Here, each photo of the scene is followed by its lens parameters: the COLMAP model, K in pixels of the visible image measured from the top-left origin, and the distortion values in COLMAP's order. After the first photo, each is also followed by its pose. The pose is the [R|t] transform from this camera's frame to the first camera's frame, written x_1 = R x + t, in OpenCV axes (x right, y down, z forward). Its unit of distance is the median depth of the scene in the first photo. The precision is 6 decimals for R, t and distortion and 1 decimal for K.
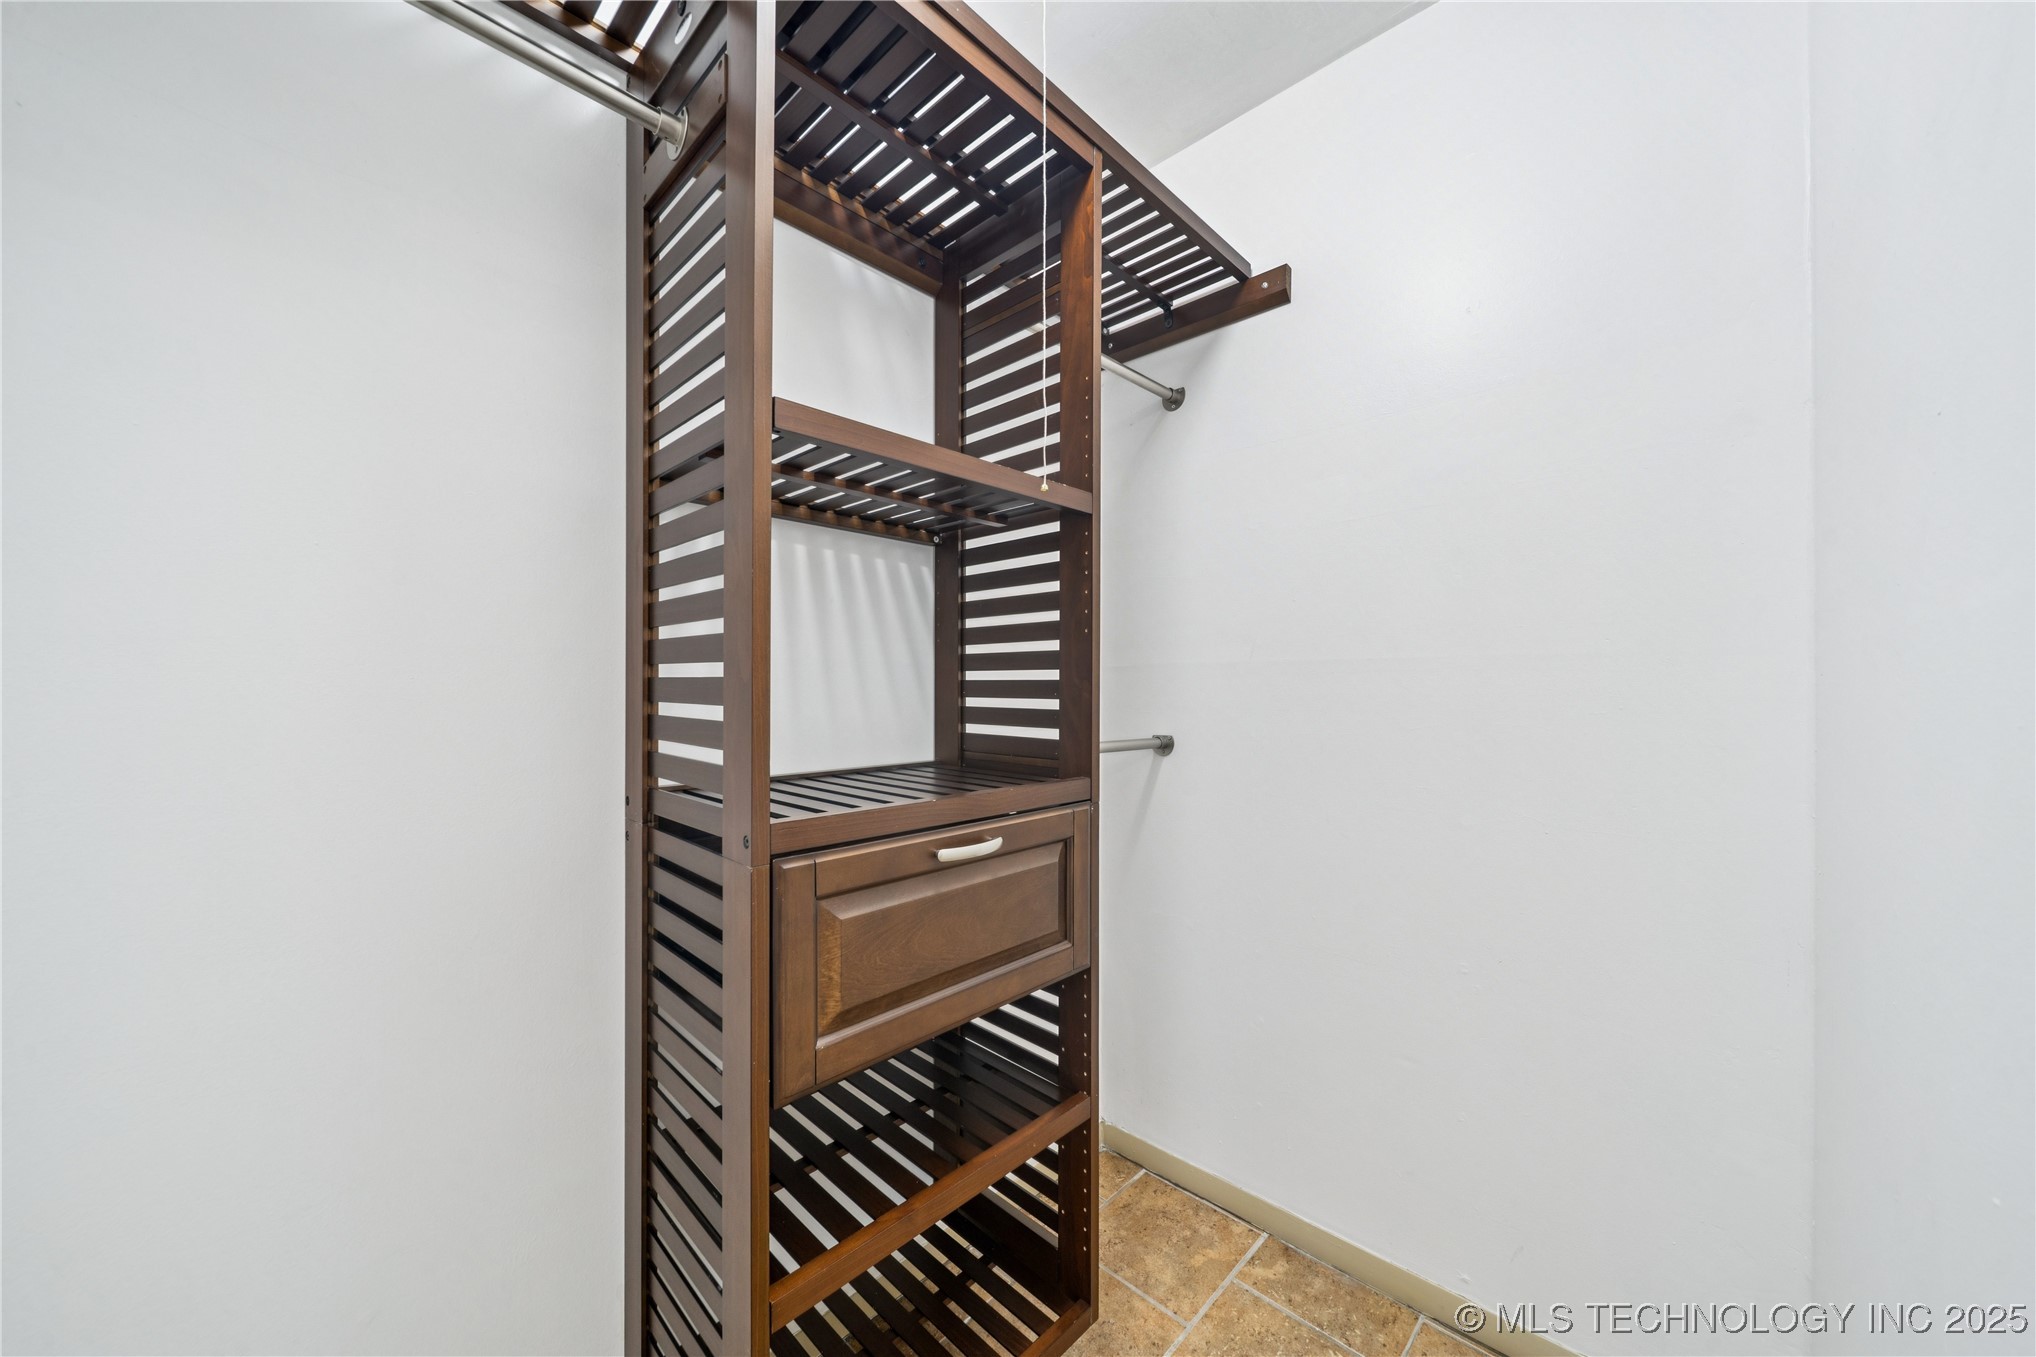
lens RADIAL K [[715.1, 0, 1025.0], [0, 715.1, 682.4], [0, 0, 1]] dist [-0.000402, -0.001494]
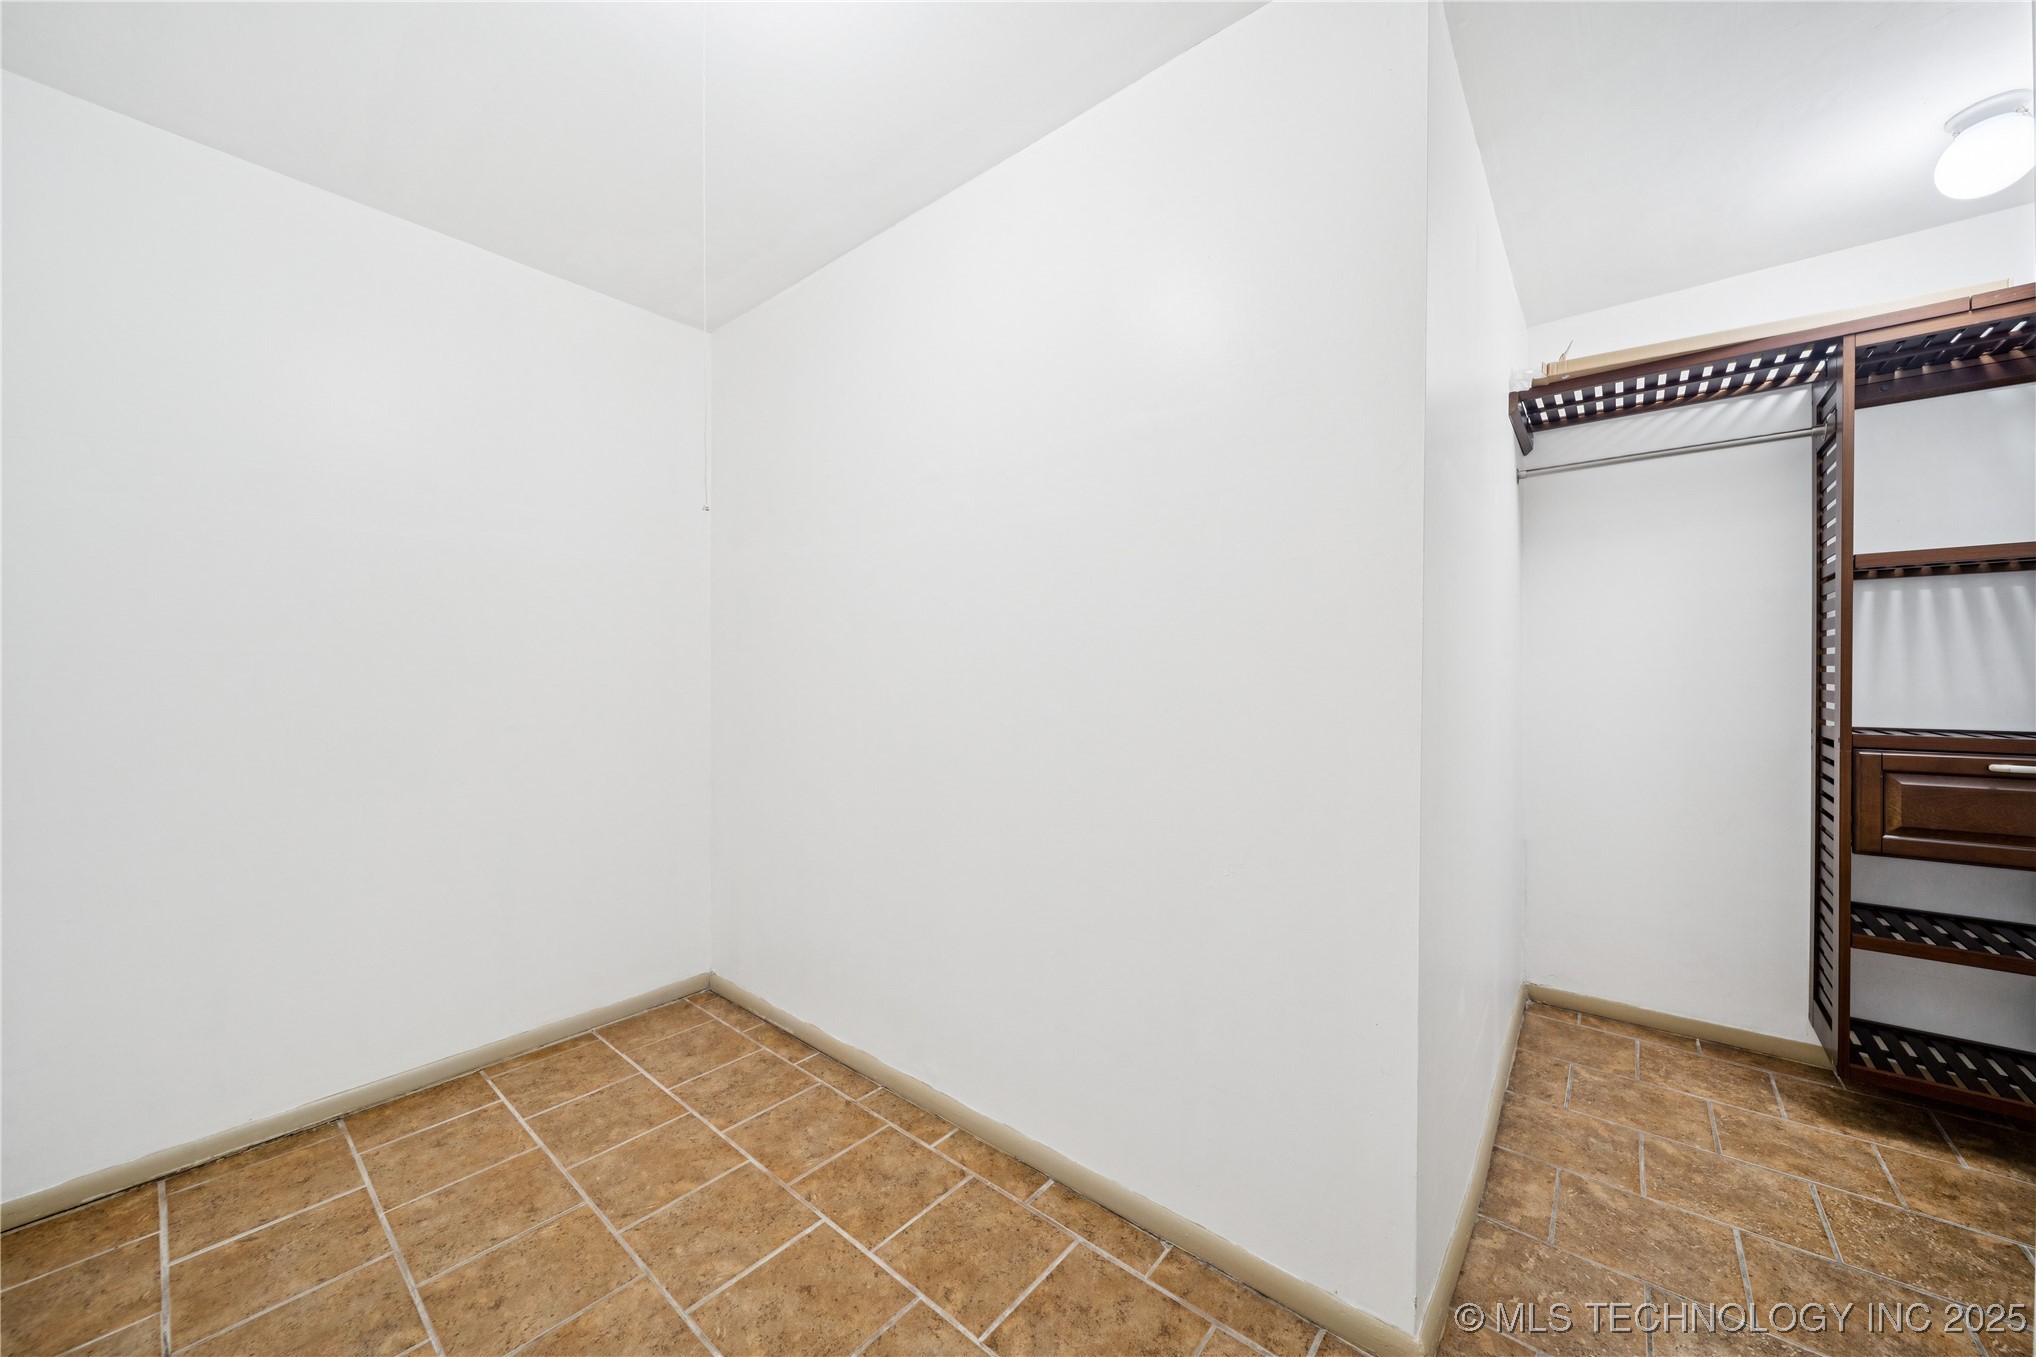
lens RADIAL K [[715.1, 0, 1026.2], [0, 715.1, 683.9], [0, 0, 1]] dist [-0.000402, -0.001494]
pose [[0.060827, -0.000977, -0.998148, 1.660026], [0.000103, 1.000000, -0.000973, 0.028700], [0.998148, -0.000044, 0.060827, -1.700671]]
